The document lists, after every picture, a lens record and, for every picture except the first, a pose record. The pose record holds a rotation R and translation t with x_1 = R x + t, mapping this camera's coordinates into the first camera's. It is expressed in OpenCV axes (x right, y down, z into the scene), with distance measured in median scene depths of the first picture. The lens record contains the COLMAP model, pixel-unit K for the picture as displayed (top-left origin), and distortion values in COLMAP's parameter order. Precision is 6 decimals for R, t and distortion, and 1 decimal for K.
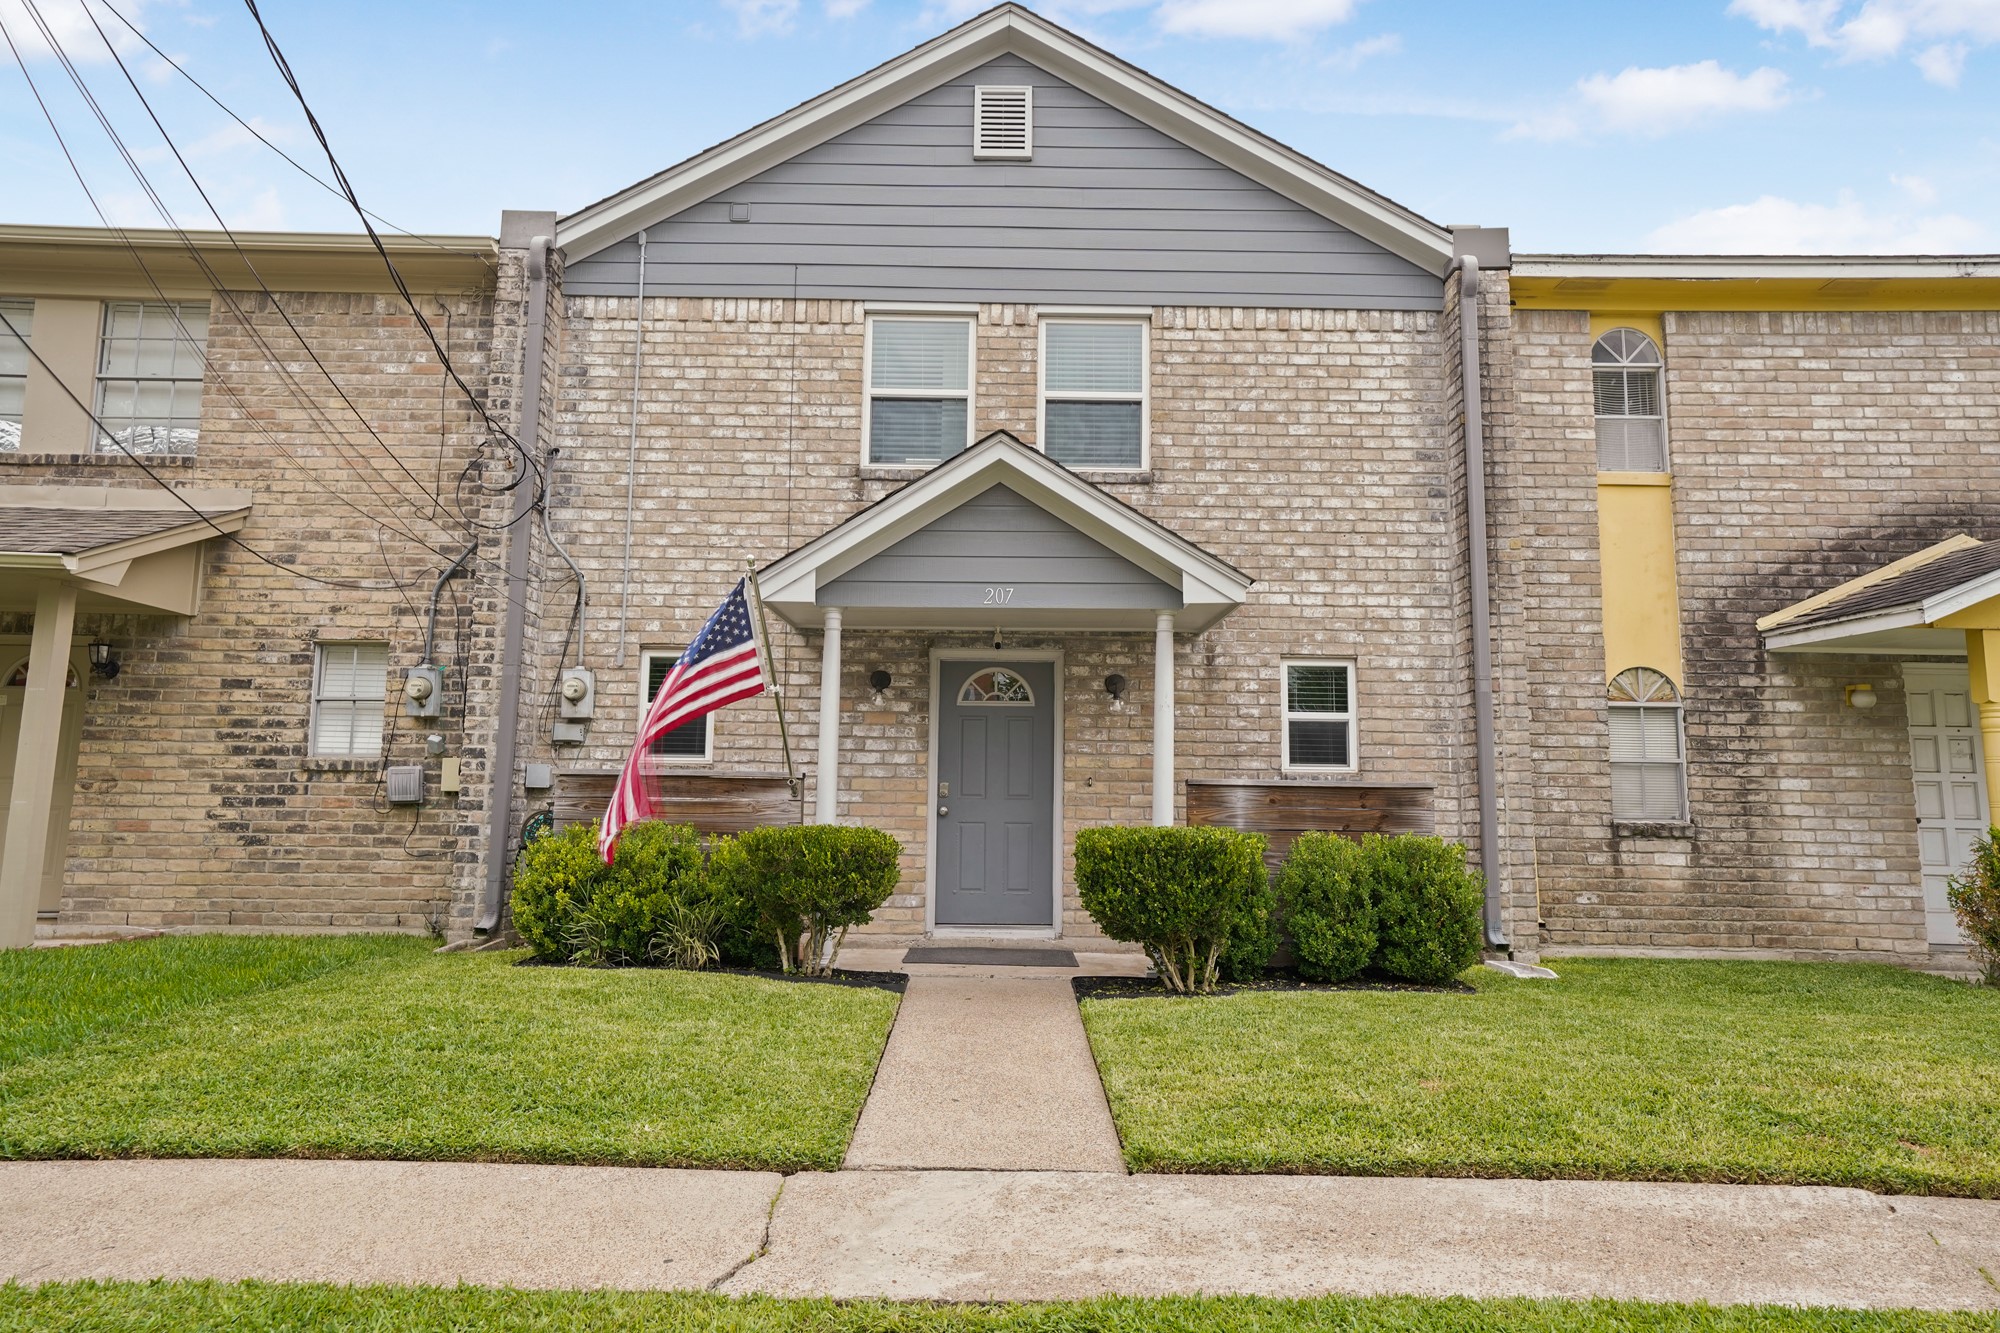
lens RADIAL K [[1207.7, 0, 1000.9], [0, 1207.7, 669.5], [0, 0, 1]] dist [0.044192, 0.001933]
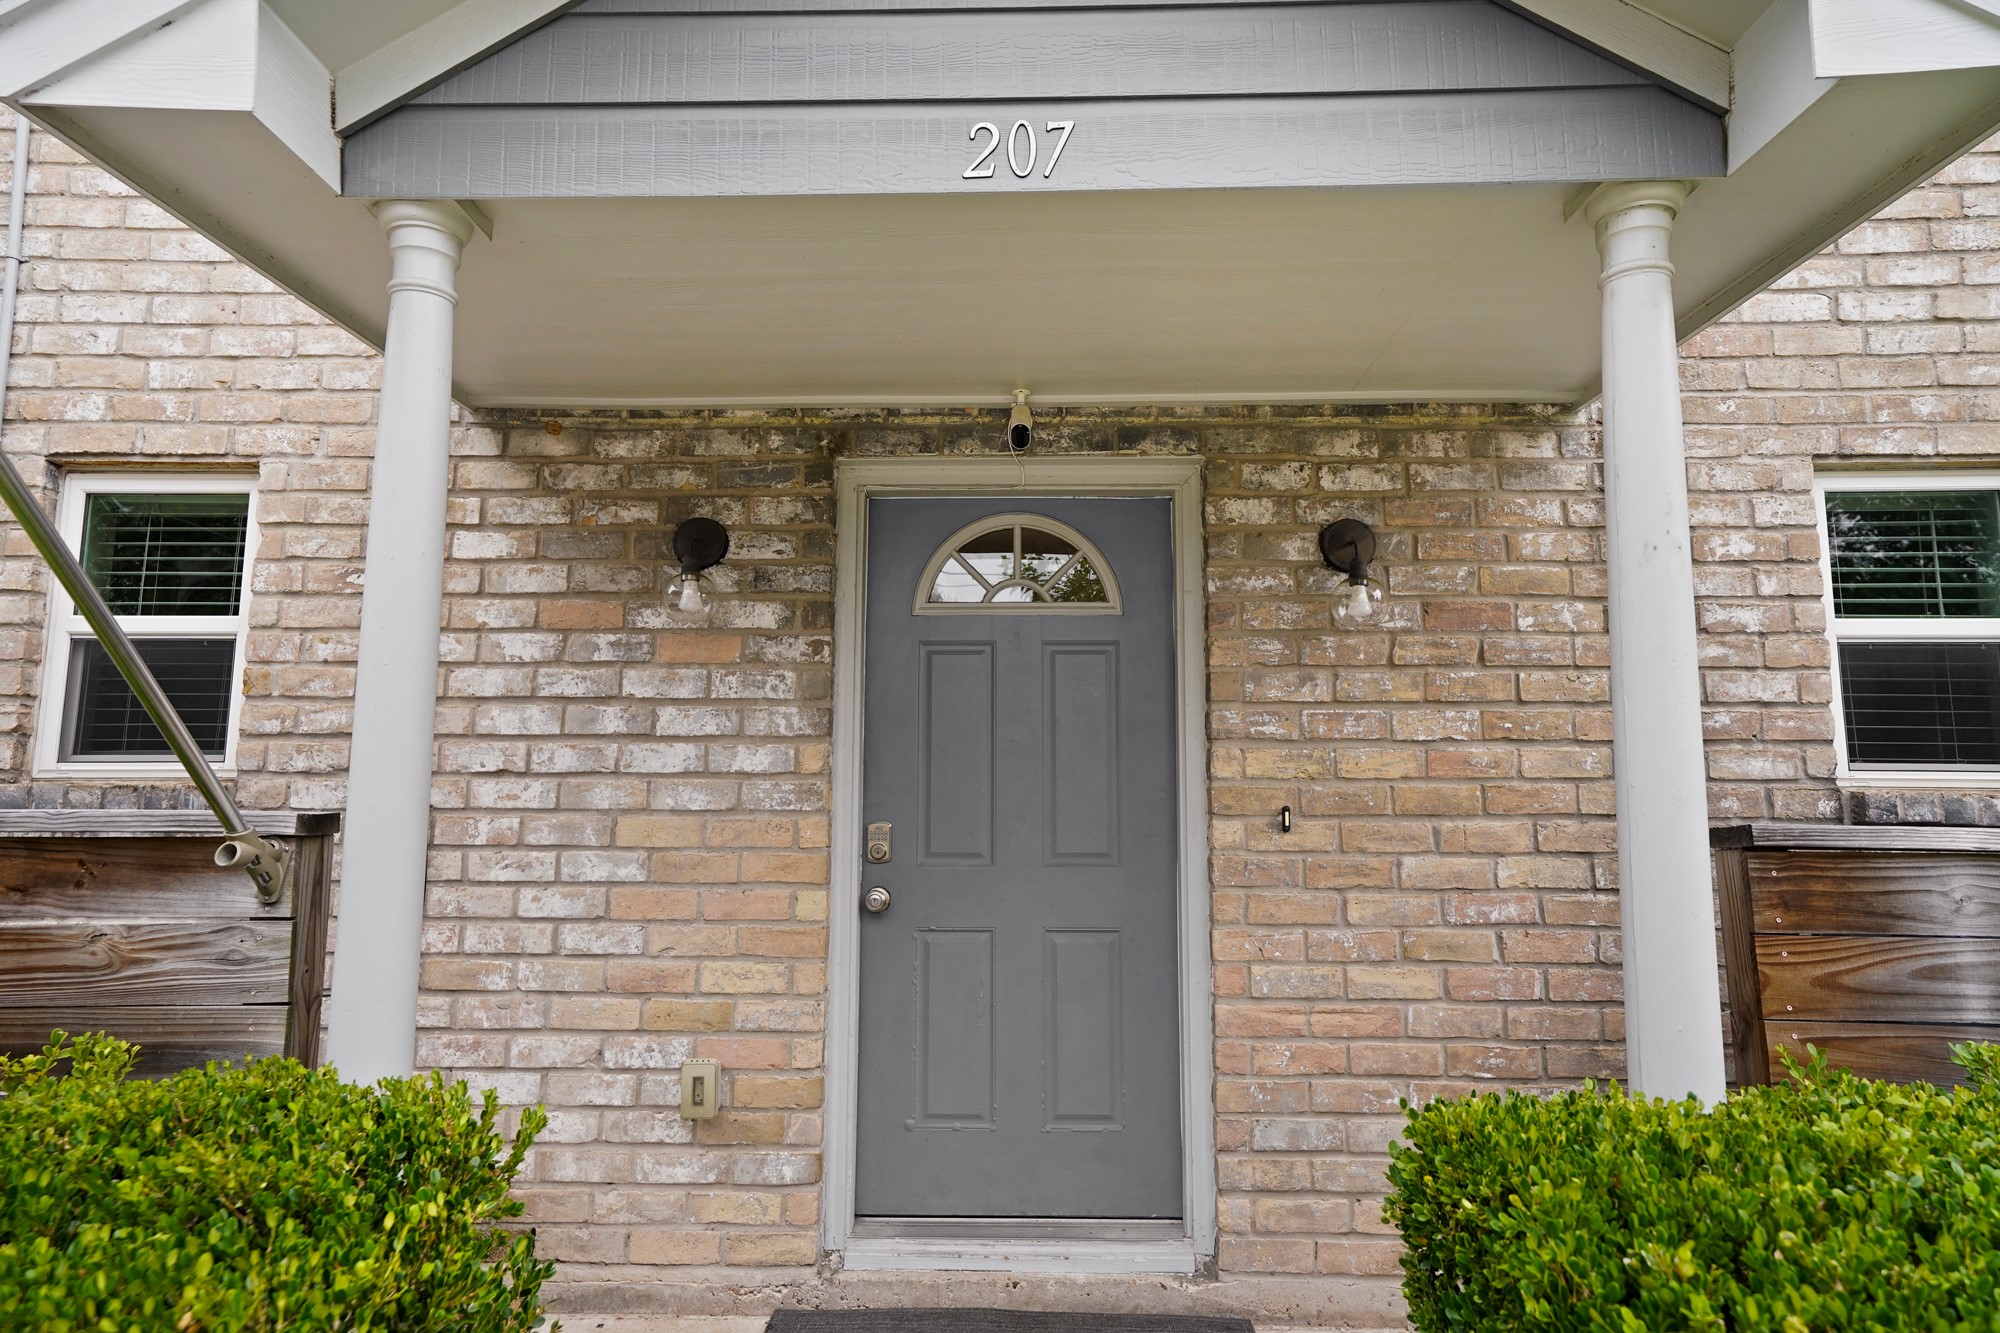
lens RADIAL K [[1207.7, 0, 1000.6], [0, 1207.7, 658.2], [0, 0, 1]] dist [0.044192, 0.001933]
pose [[0.999579, -0.012264, -0.026302, 0.000221], [0.012056, 0.999895, -0.008078, 0.047234], [0.026398, 0.007758, 0.999621, 0.635213]]
